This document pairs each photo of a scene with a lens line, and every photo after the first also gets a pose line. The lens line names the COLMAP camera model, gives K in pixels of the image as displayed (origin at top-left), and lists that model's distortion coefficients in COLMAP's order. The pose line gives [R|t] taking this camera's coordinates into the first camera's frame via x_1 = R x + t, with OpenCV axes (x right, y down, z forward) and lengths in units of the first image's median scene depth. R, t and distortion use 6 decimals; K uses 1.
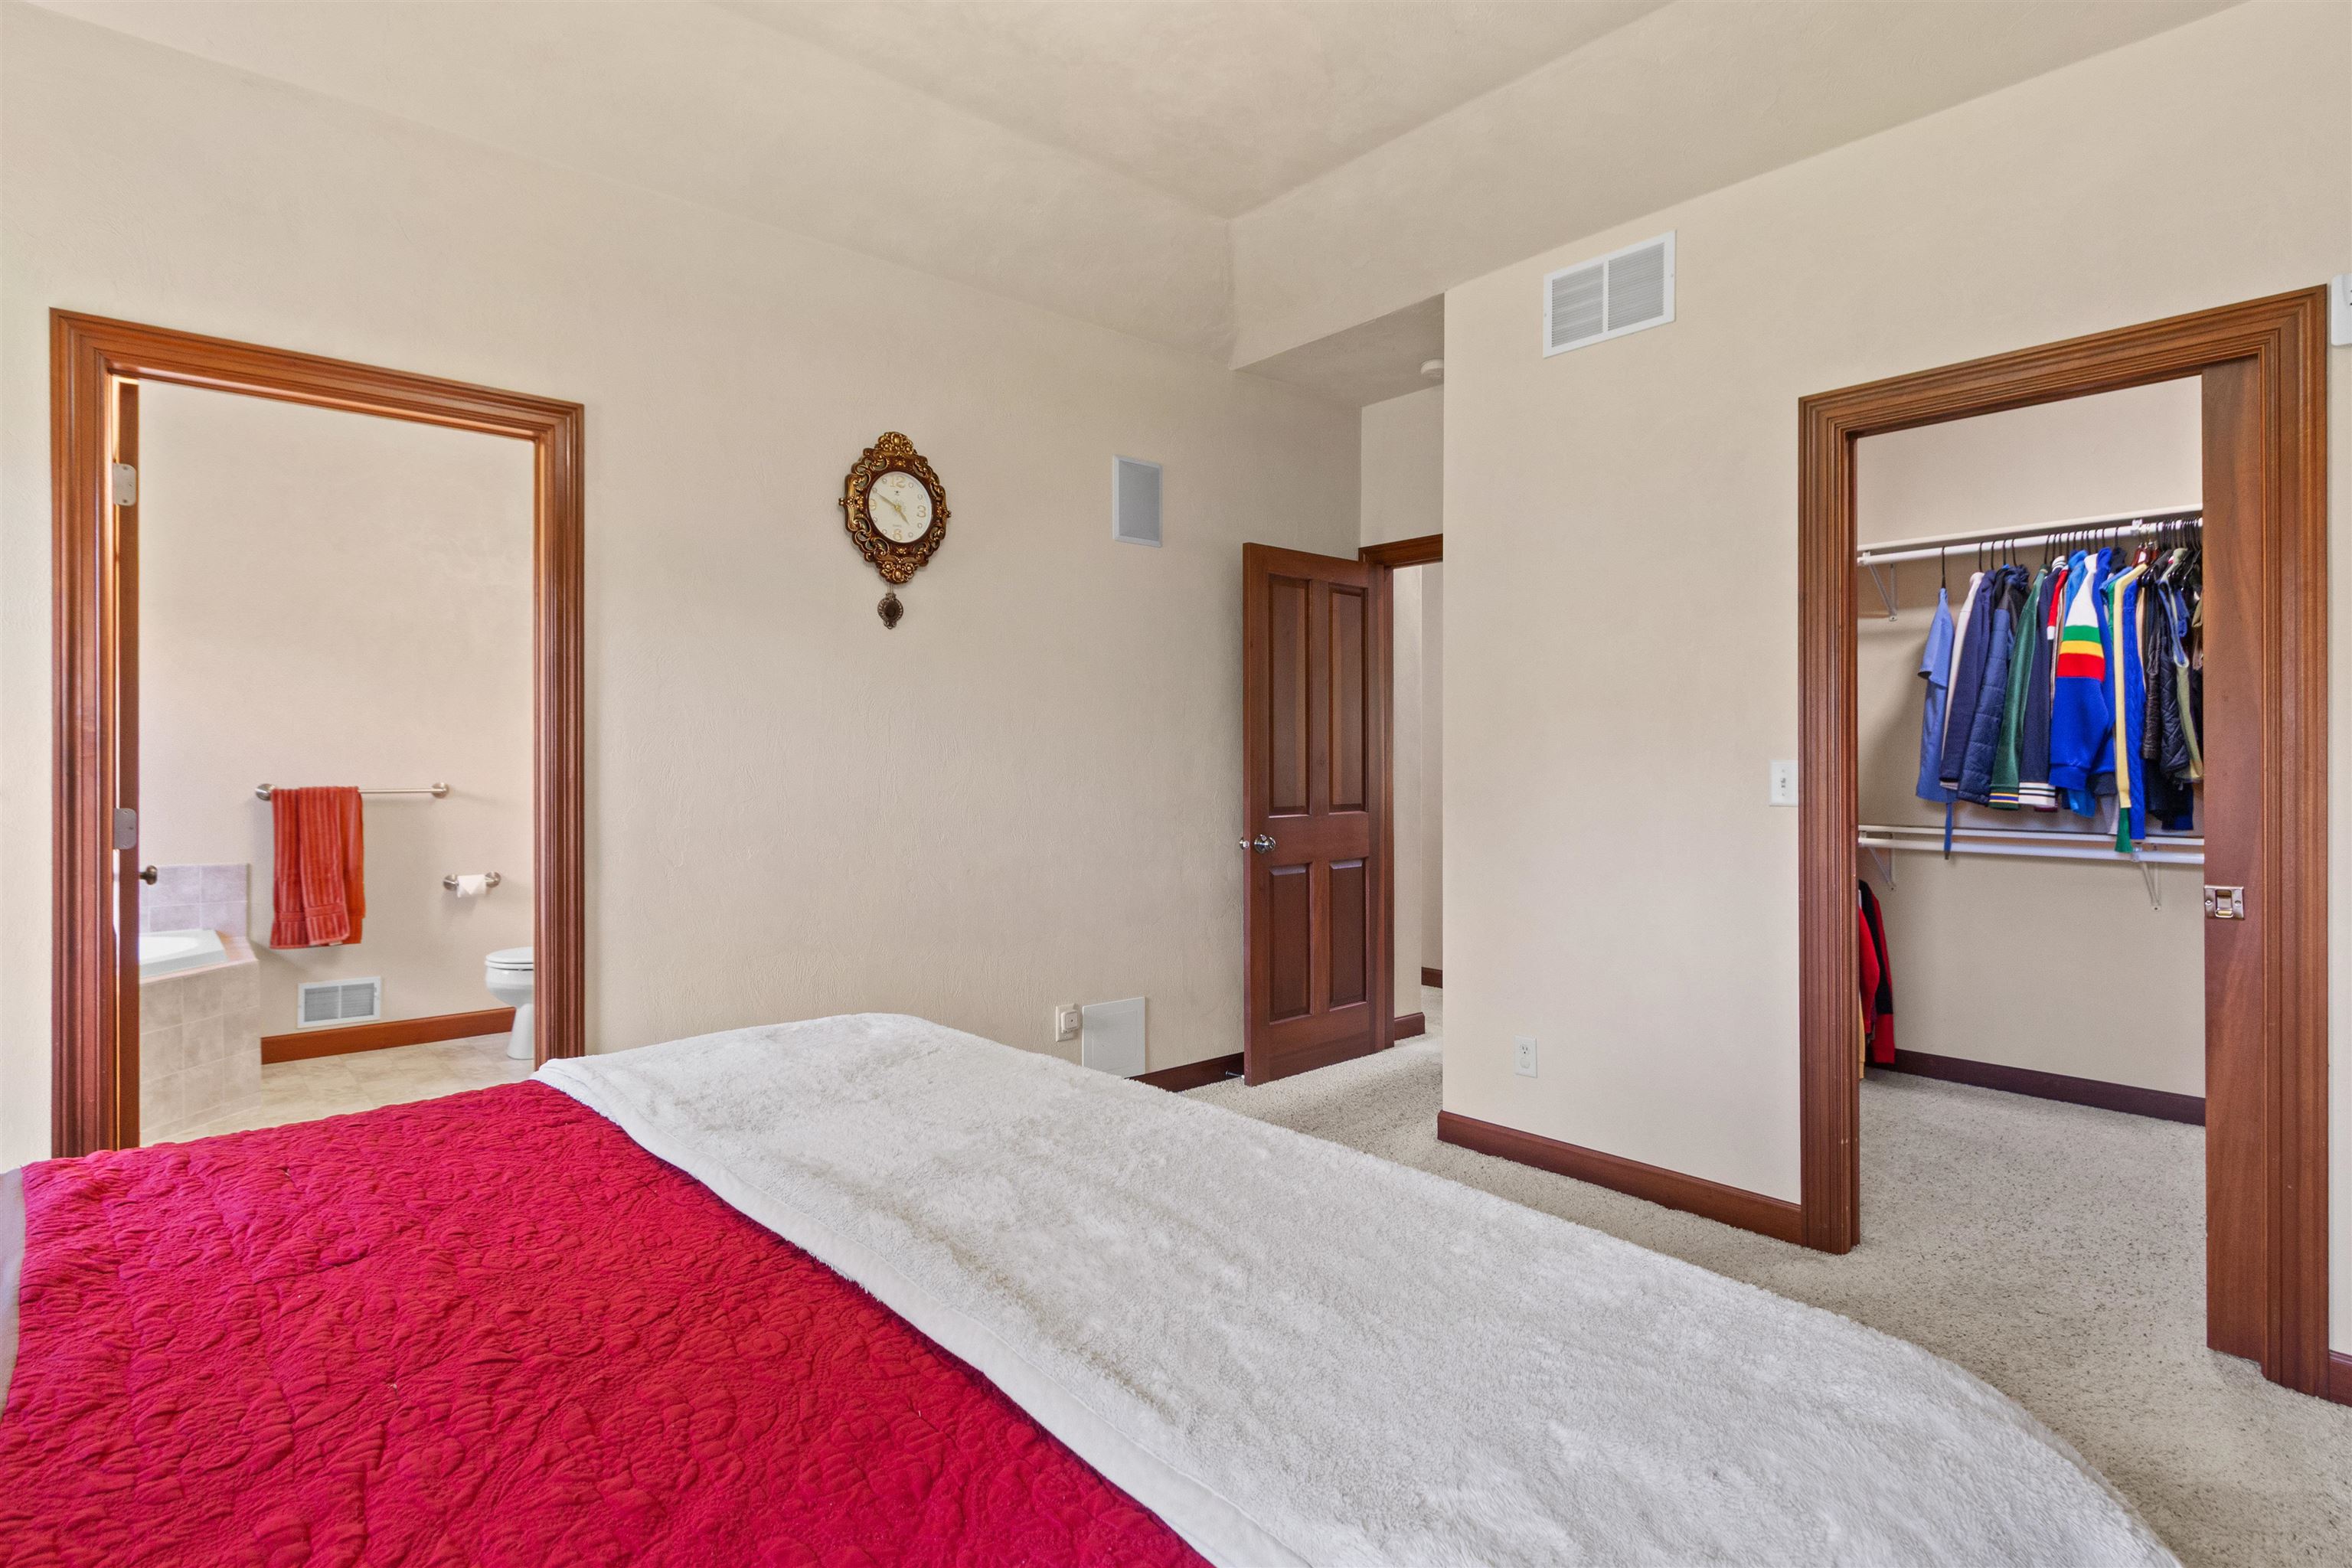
lens RADIAL K [[1207.4, 0, 1183.7], [0, 1207.4, 754.9], [0, 0, 1]] dist [0.010027, -0.001284]
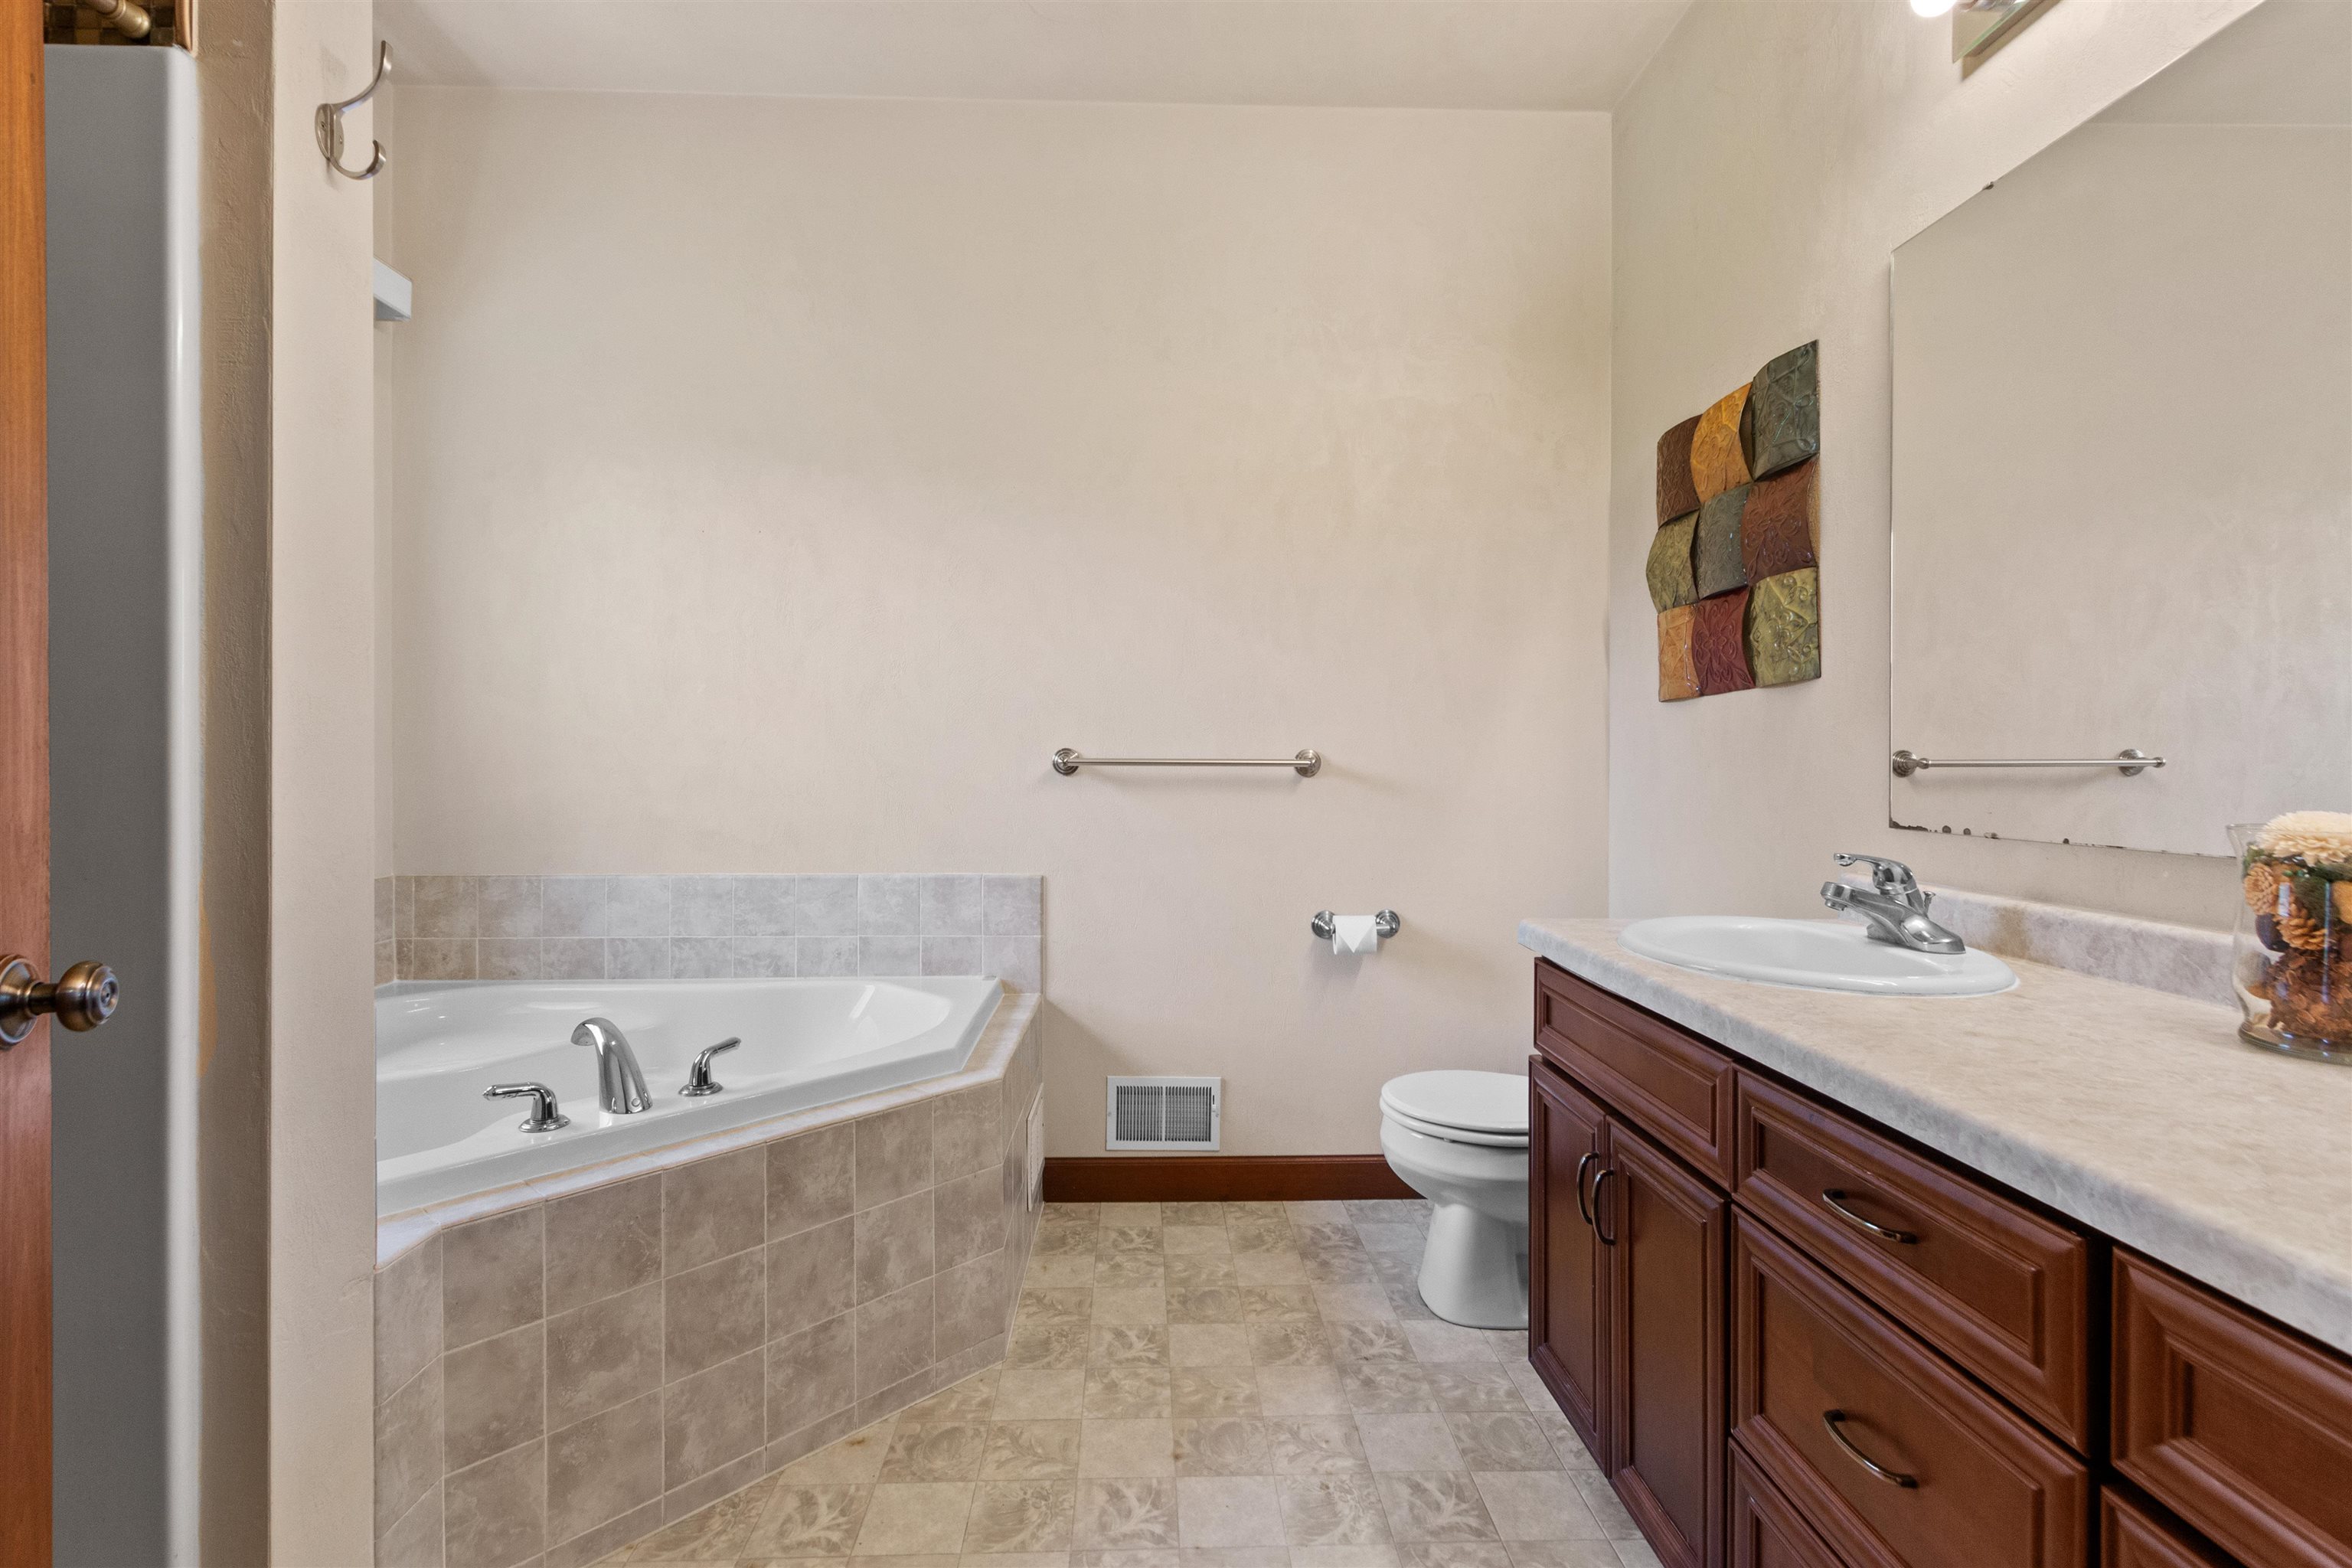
lens RADIAL K [[1100.5, 0, 1173.6], [0, 1100.5, 768.0], [0, 0, 1]] dist [0.000429, 0.002105]
pose [[0.771299, 0.008231, -0.636420, -0.349589], [0.000005, 0.999916, 0.012937, 0.026230], [0.636473, -0.009981, 0.771234, 0.589491]]
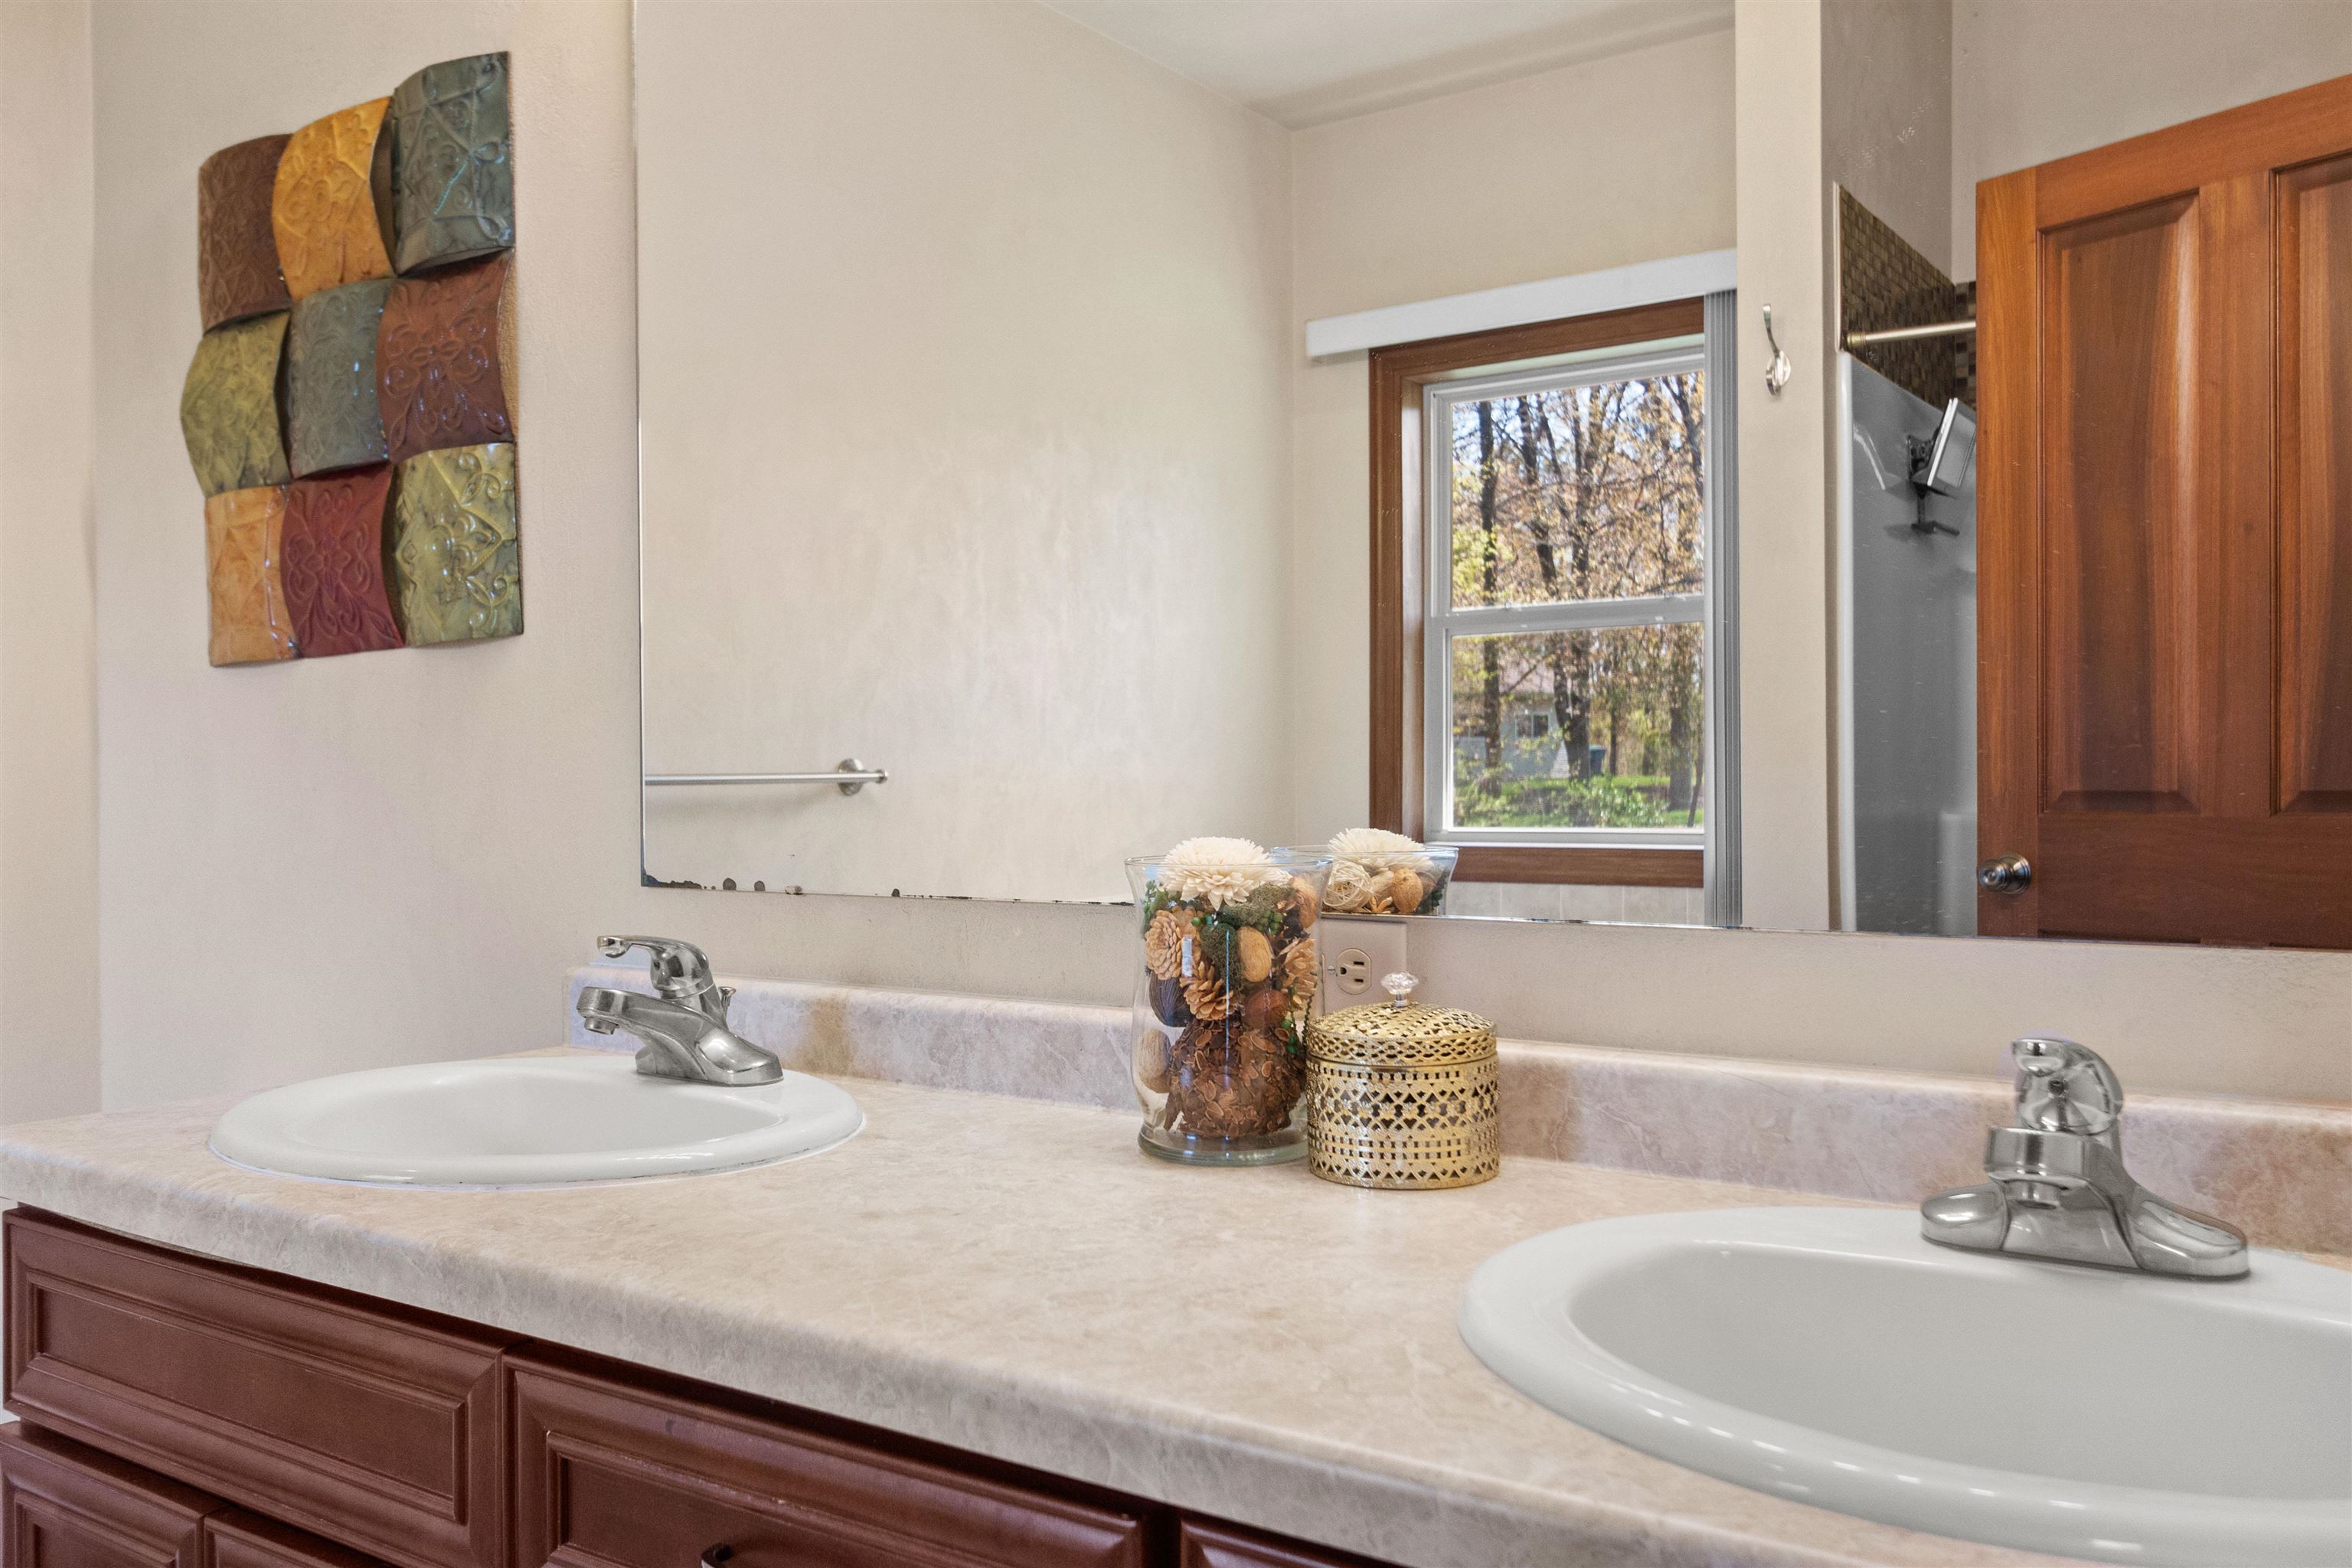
lens RADIAL K [[1881.1, 0, 1177.6], [0, 1881.1, 788.0], [0, 0, 1]] dist [0.002393, 0.002430]
pose [[0.968704, -0.006169, 0.248143, -0.420696], [0.003272, 0.999922, 0.012086, 0.027202], [-0.248198, -0.010896, 0.968648, 0.659790]]
